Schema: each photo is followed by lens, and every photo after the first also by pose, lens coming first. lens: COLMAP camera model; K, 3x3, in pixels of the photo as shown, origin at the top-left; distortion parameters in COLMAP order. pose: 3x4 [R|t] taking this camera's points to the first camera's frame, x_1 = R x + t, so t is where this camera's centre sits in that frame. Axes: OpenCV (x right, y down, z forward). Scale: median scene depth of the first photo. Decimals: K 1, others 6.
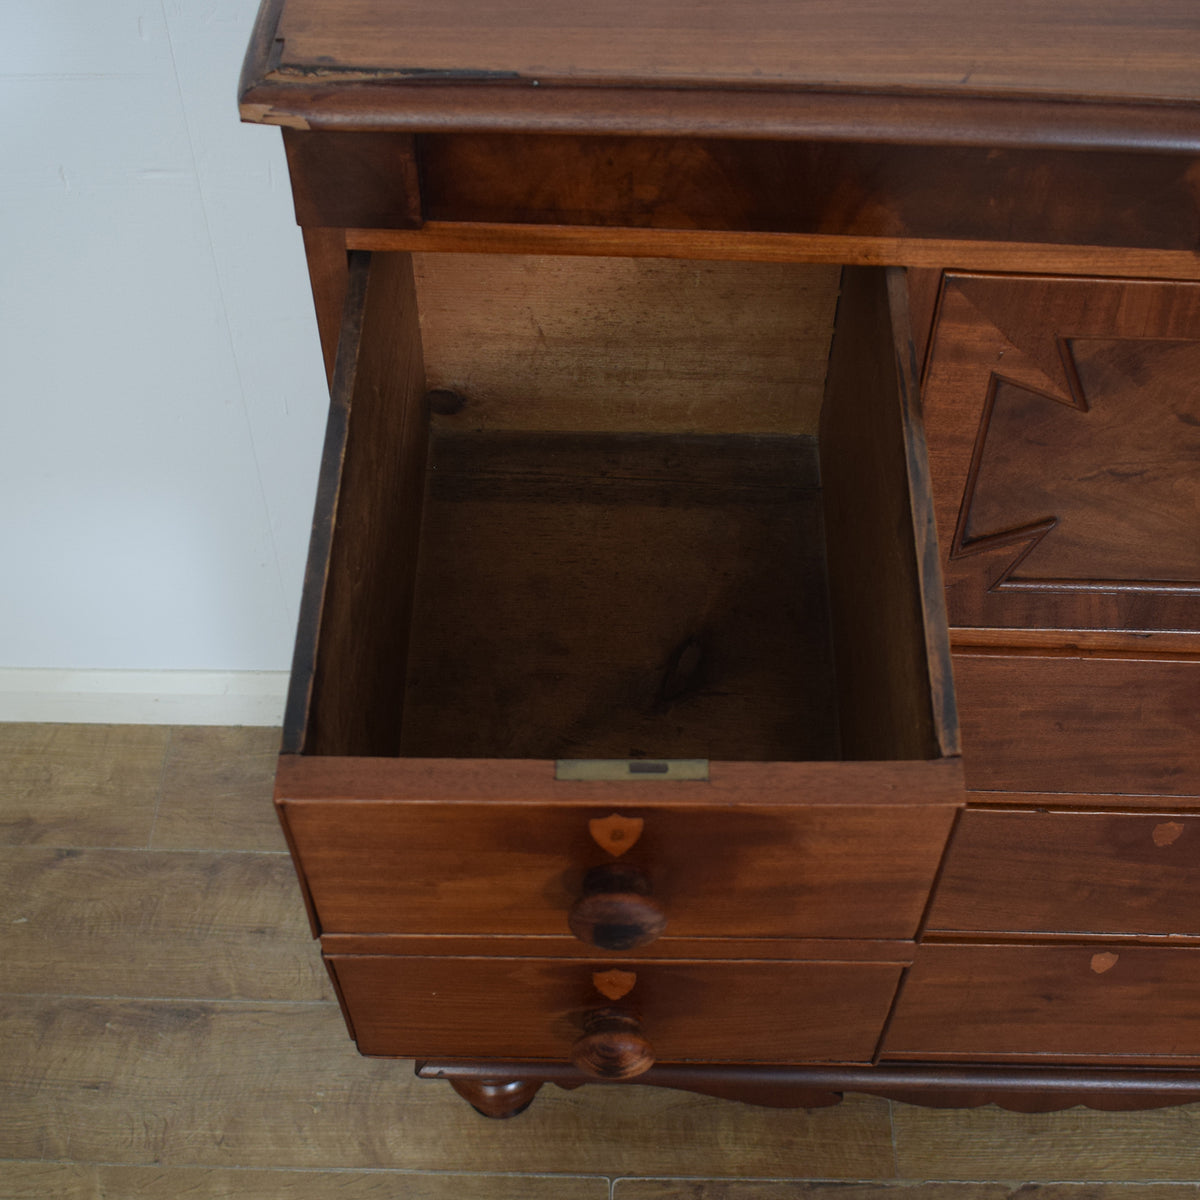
lens RADIAL K [[1738.5, 0, 606.1], [0, 1738.5, 689.0], [0, 0, 1]] dist [-0.102895, 0.000000]
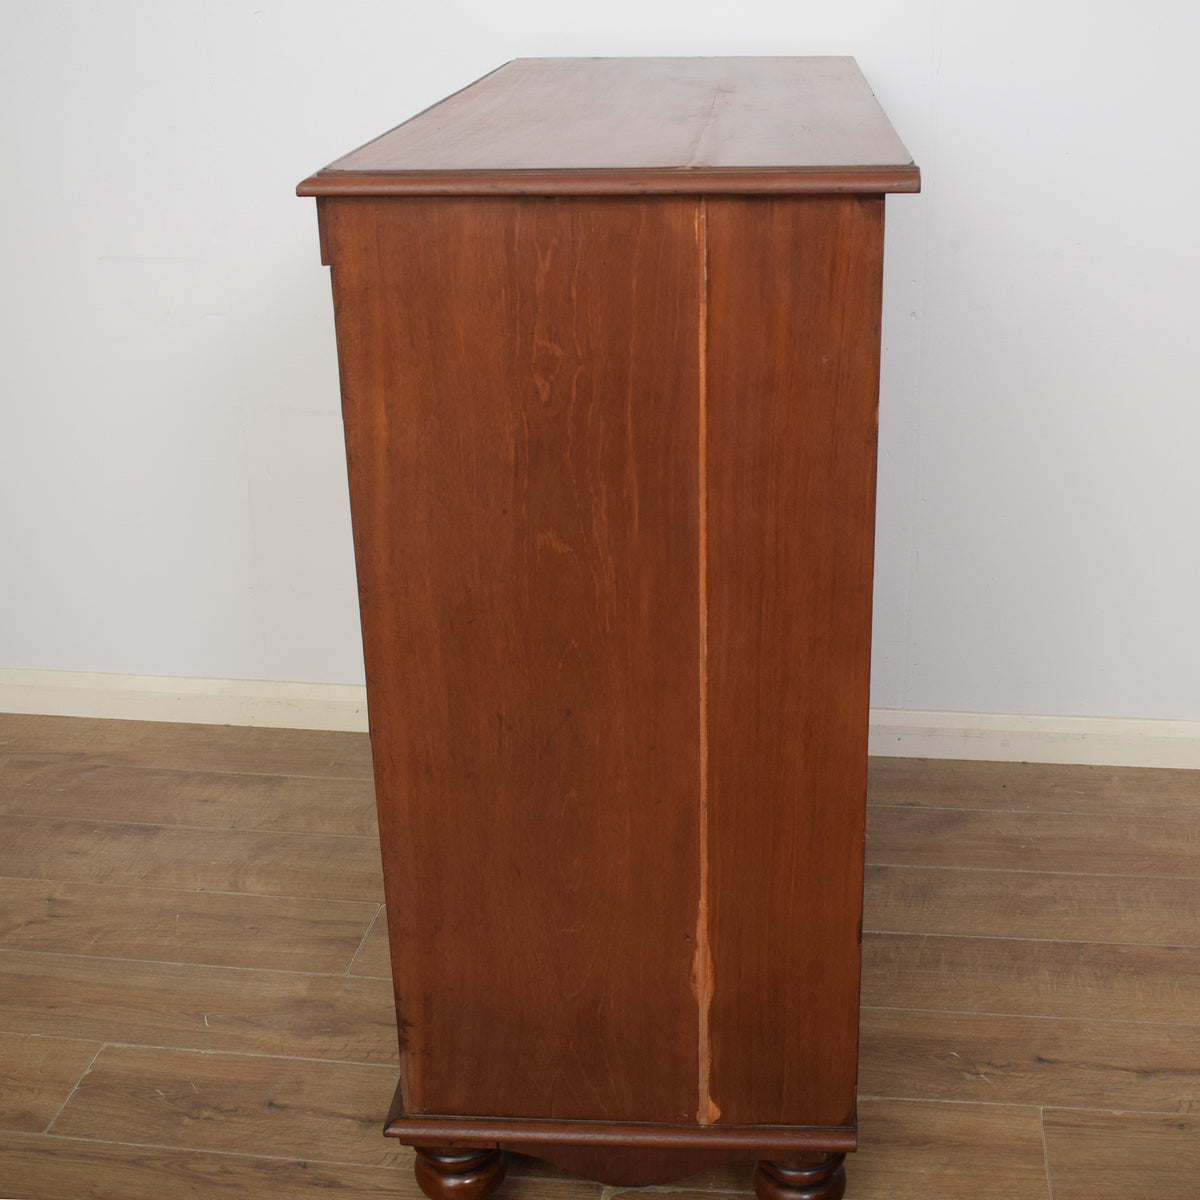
lens RADIAL K [[1639.3, 0, 689.4], [0, 1639.3, 539.6], [0, 0, 1]] dist [-0.089558, 0.000000]
pose [[0.996449, 0.021697, -0.081360, 0.383092], [-0.061555, 0.847001, -0.528016, 0.749590], [0.057456, 0.531148, 0.845328, -0.376254]]
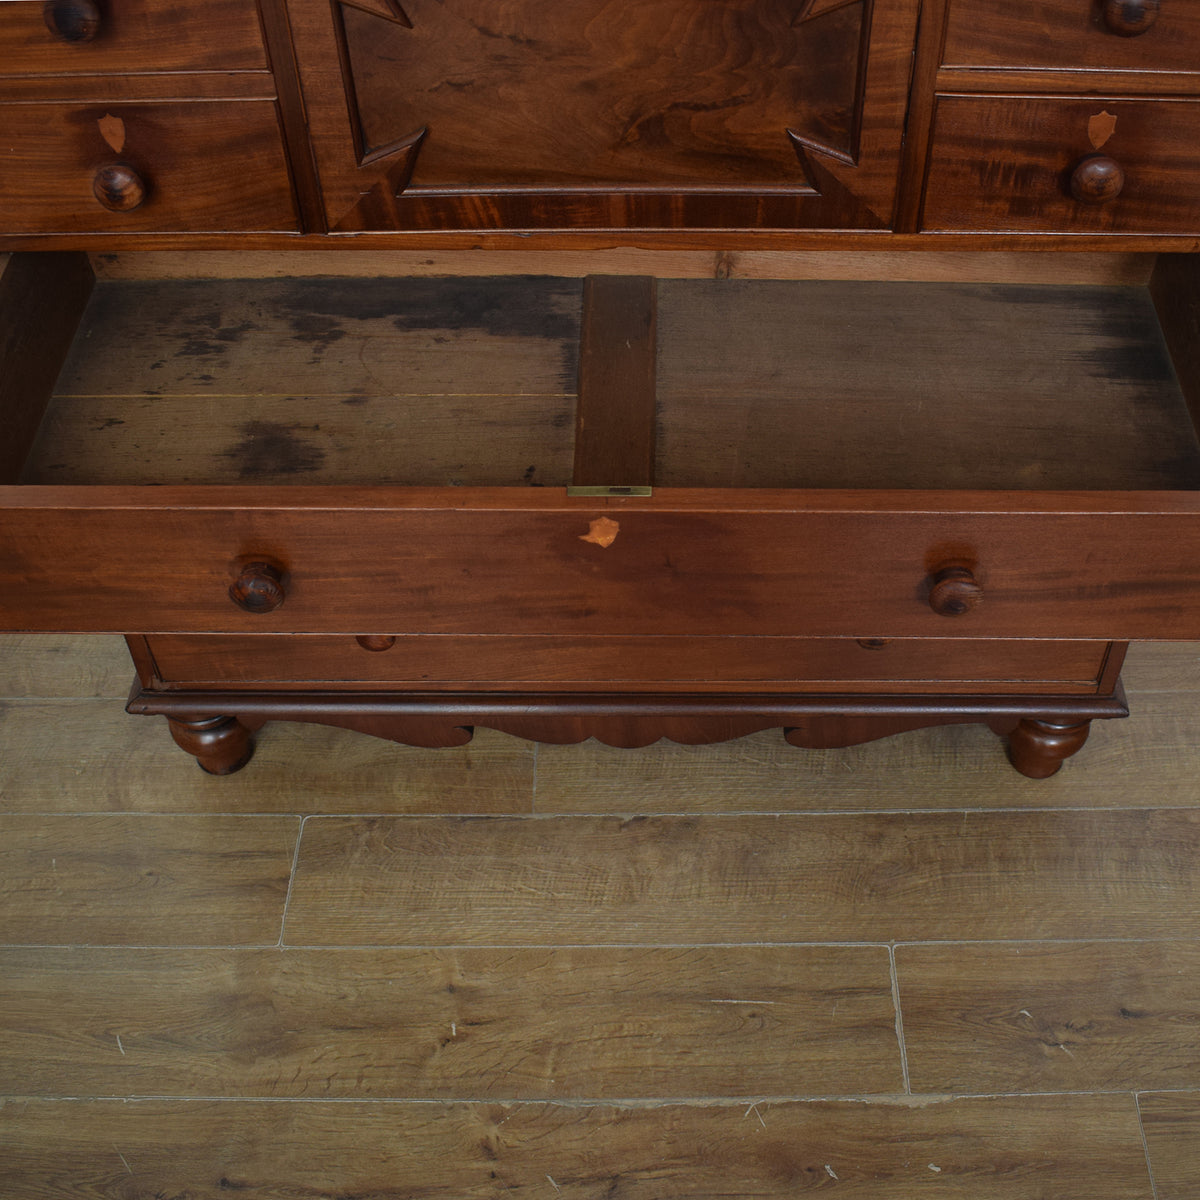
lens RADIAL K [[1479.8, 0, 648.5], [0, 1479.8, 585.2], [0, 0, 1]] dist [-0.090282, 0.000000]
pose [[0.999706, -0.022325, 0.009491, 0.244614], [0.023152, 0.994866, -0.098520, 0.226054], [-0.007243, 0.098711, 0.995090, -0.076896]]
